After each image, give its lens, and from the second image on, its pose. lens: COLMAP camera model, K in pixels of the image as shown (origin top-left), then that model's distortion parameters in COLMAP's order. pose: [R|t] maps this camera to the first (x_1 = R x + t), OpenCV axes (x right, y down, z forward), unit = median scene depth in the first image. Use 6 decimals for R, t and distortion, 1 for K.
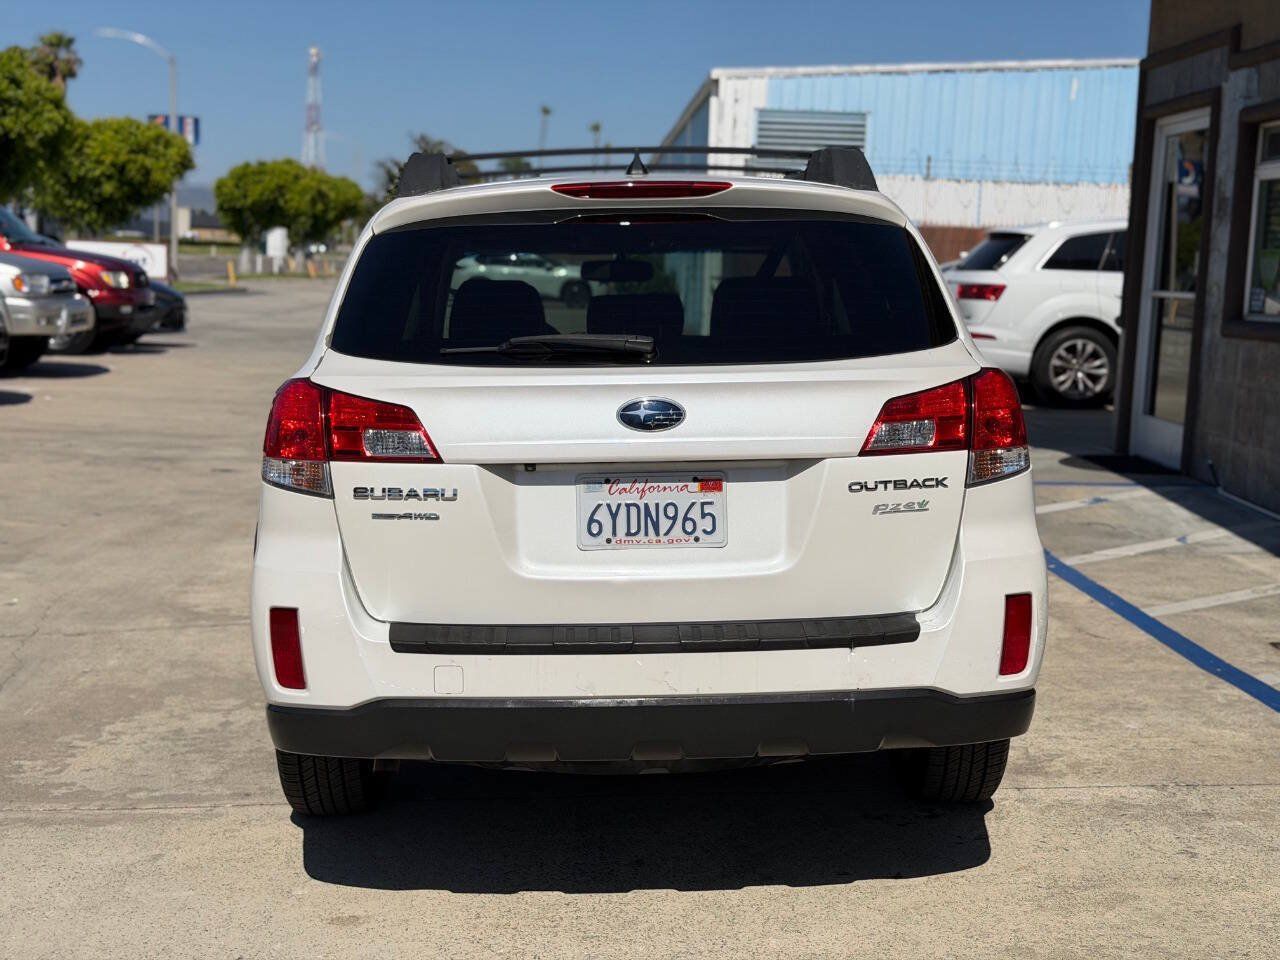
lens RADIAL K [[1785.1, 0, 647.6], [0, 1785.1, 479.6], [0, 0, 1]] dist [0.205128, -0.449889]
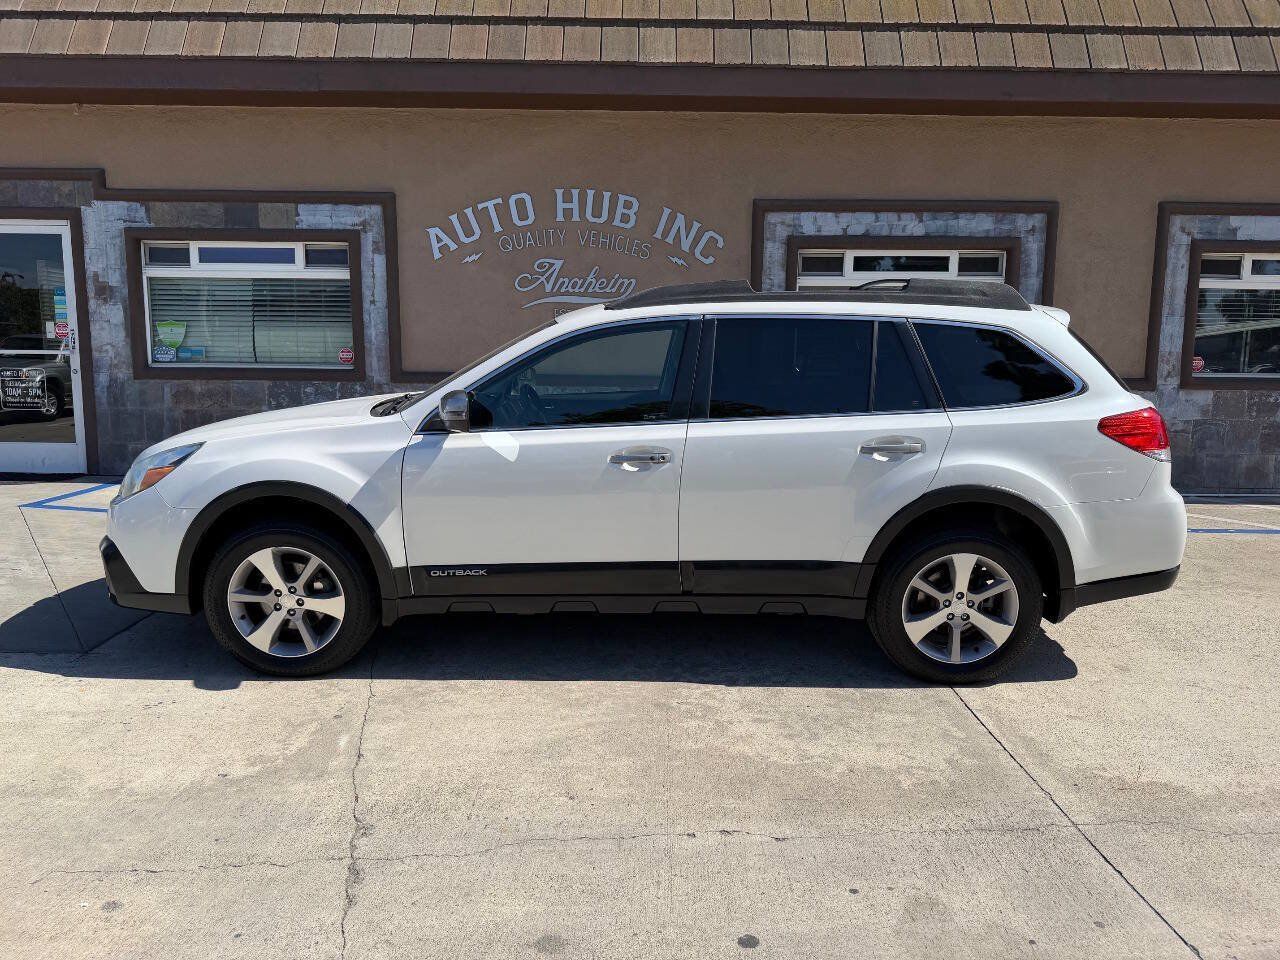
lens RADIAL K [[891.0, 0, 646.8], [0, 891.0, 495.7], [0, 0, 1]] dist [0.108835, -0.174963]
pose [[0.028223, -0.182211, 0.982854, -0.336860], [0.108917, 0.977952, 0.178174, -0.055691], [-0.993650, 0.102021, 0.047447, 0.426517]]
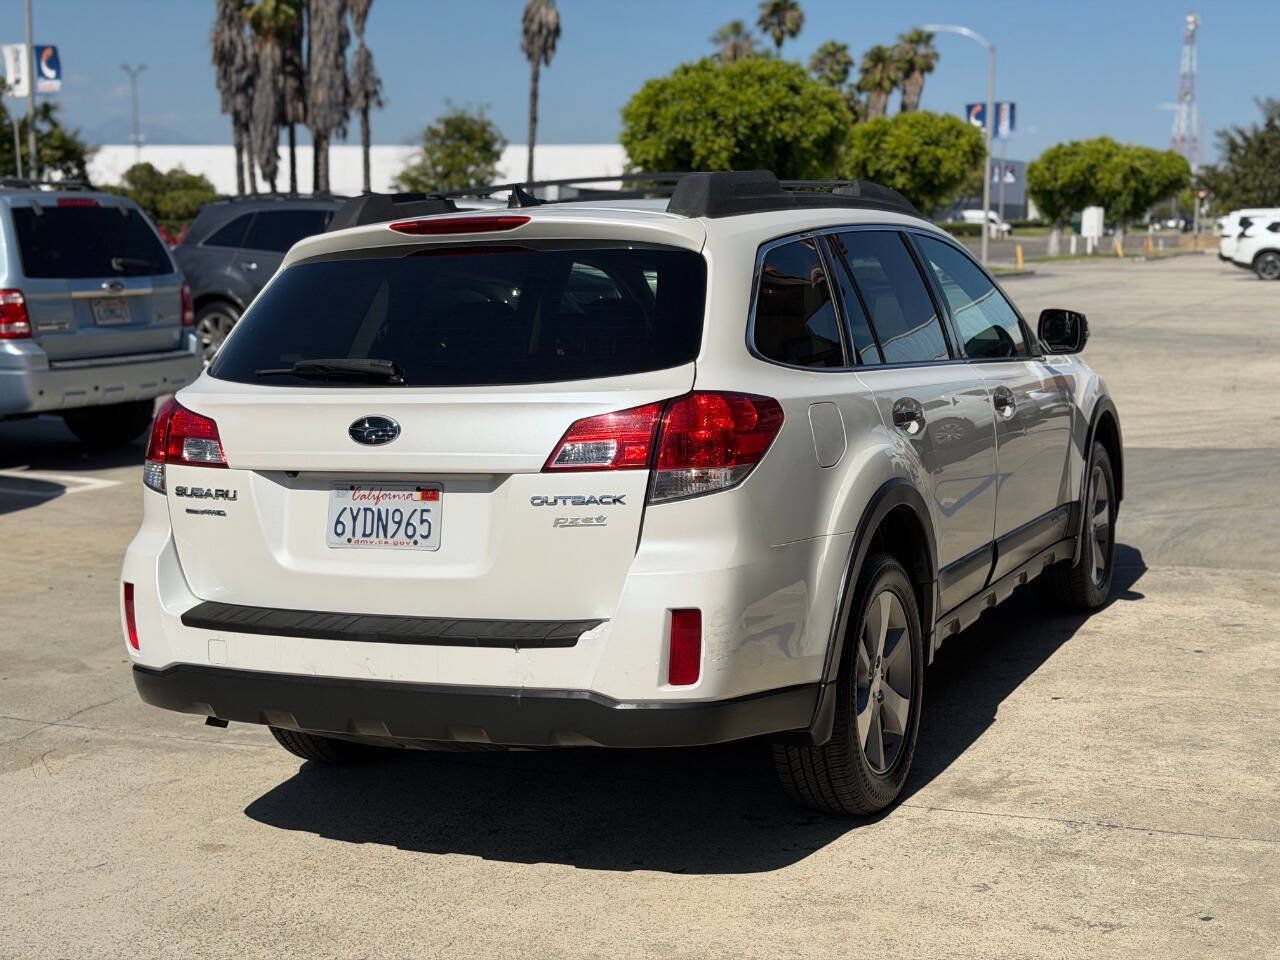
lens RADIAL K [[1785.1, 0, 647.6], [0, 1785.1, 479.6], [0, 0, 1]] dist [0.205128, -0.449889]
pose [[0.890837, 0.031723, -0.453213, 0.181697], [-0.026534, 0.999489, 0.017806, -0.008169], [0.453547, -0.003837, 0.891224, 0.017925]]
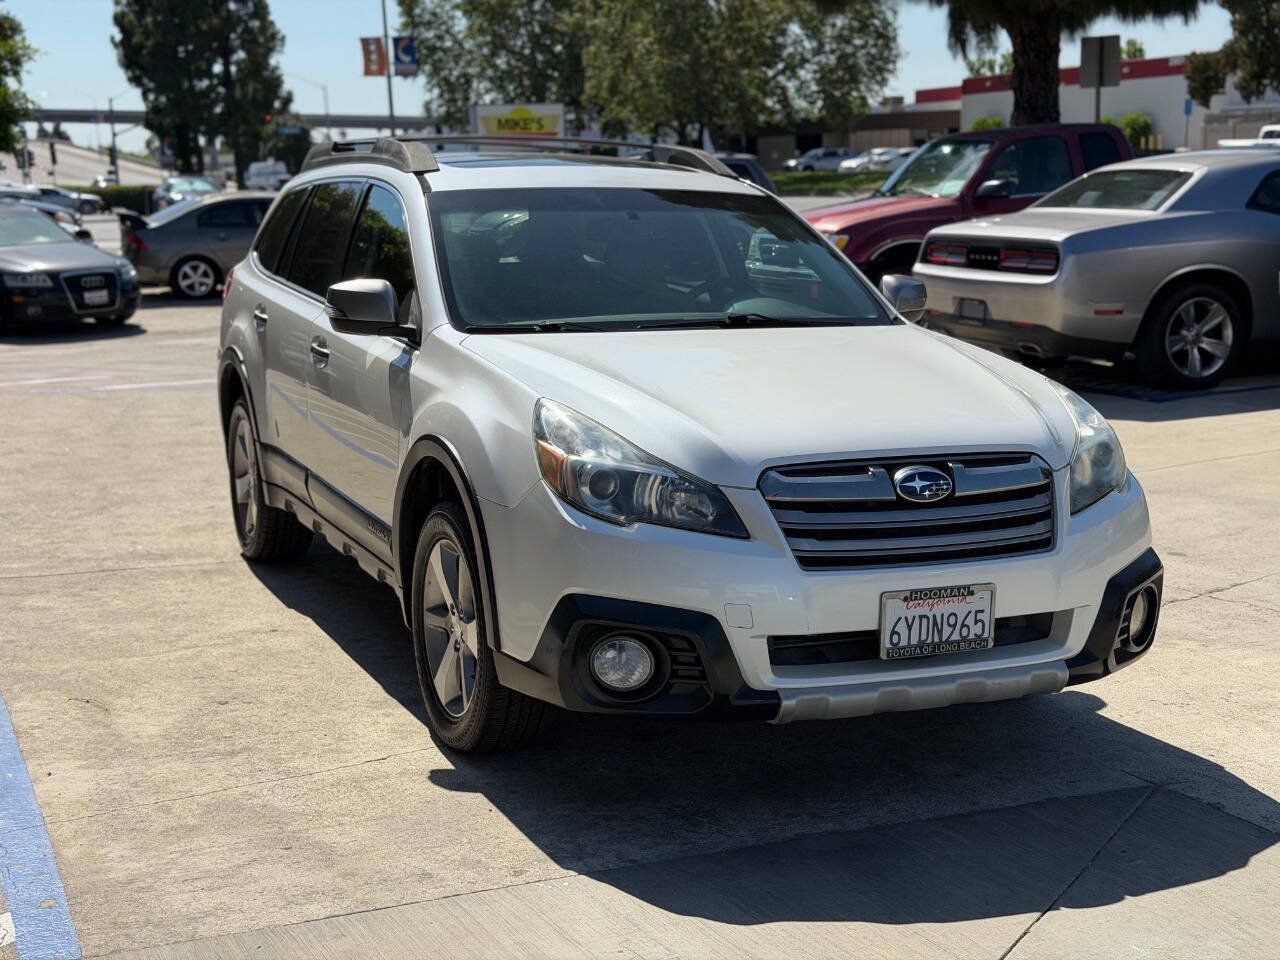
lens RADIAL K [[1785.1, 0, 647.6], [0, 1785.1, 479.6], [0, 0, 1]] dist [0.205128, -0.449889]
pose [[-0.932099, 0.060872, -0.357053, 0.146611], [-0.039718, 0.962655, 0.267803, -0.113996], [0.360020, 0.263800, -0.894871, 0.883419]]
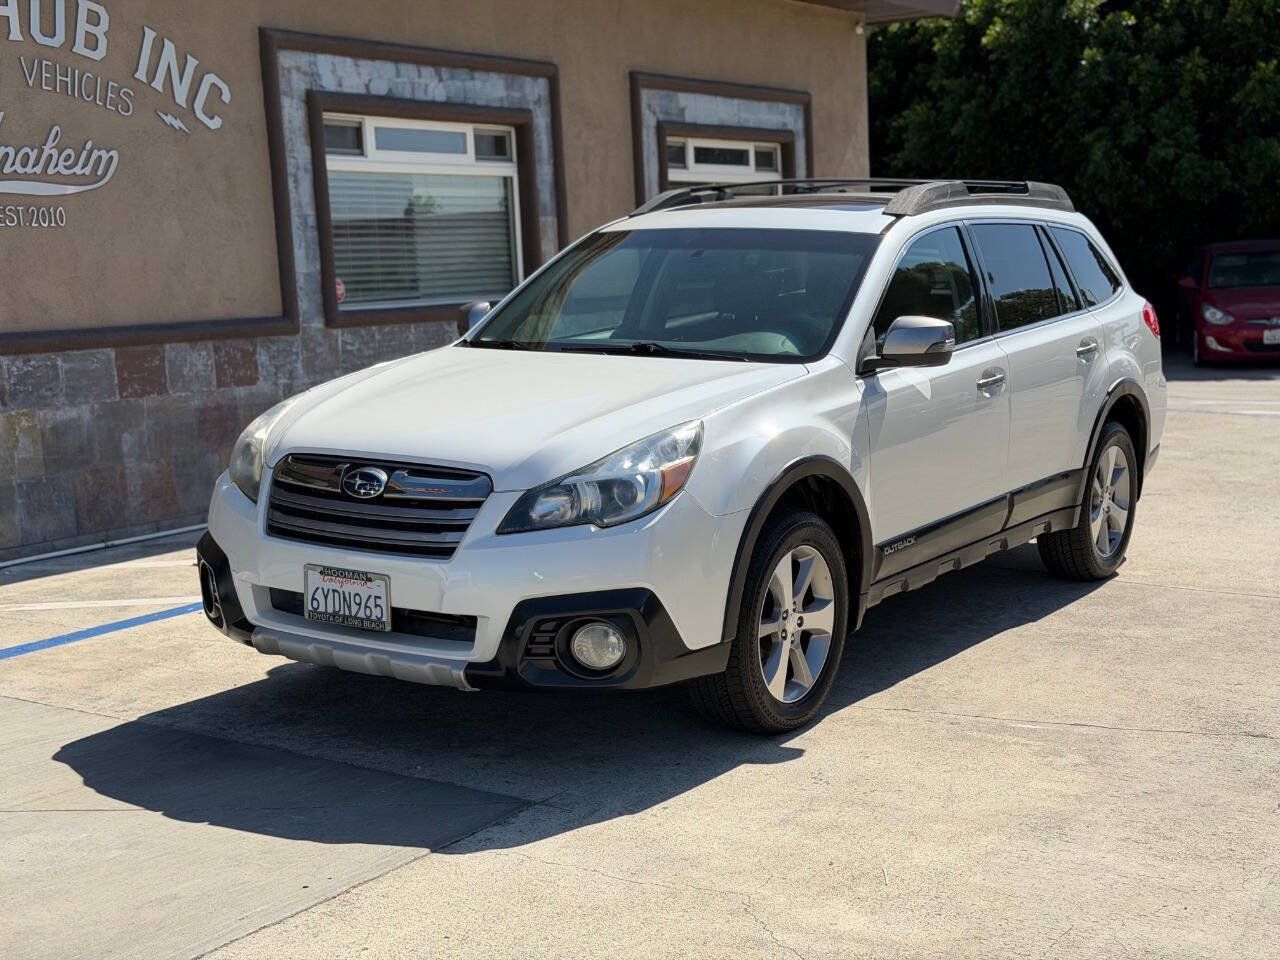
lens RADIAL K [[1785.1, 0, 647.6], [0, 1785.1, 479.6], [0, 0, 1]] dist [0.205128, -0.449889]
pose [[-0.814830, -0.071933, 0.575219, -0.275170], [0.079814, 0.968900, 0.234226, -0.114195], [-0.574179, 0.236766, -0.783748, 0.877840]]
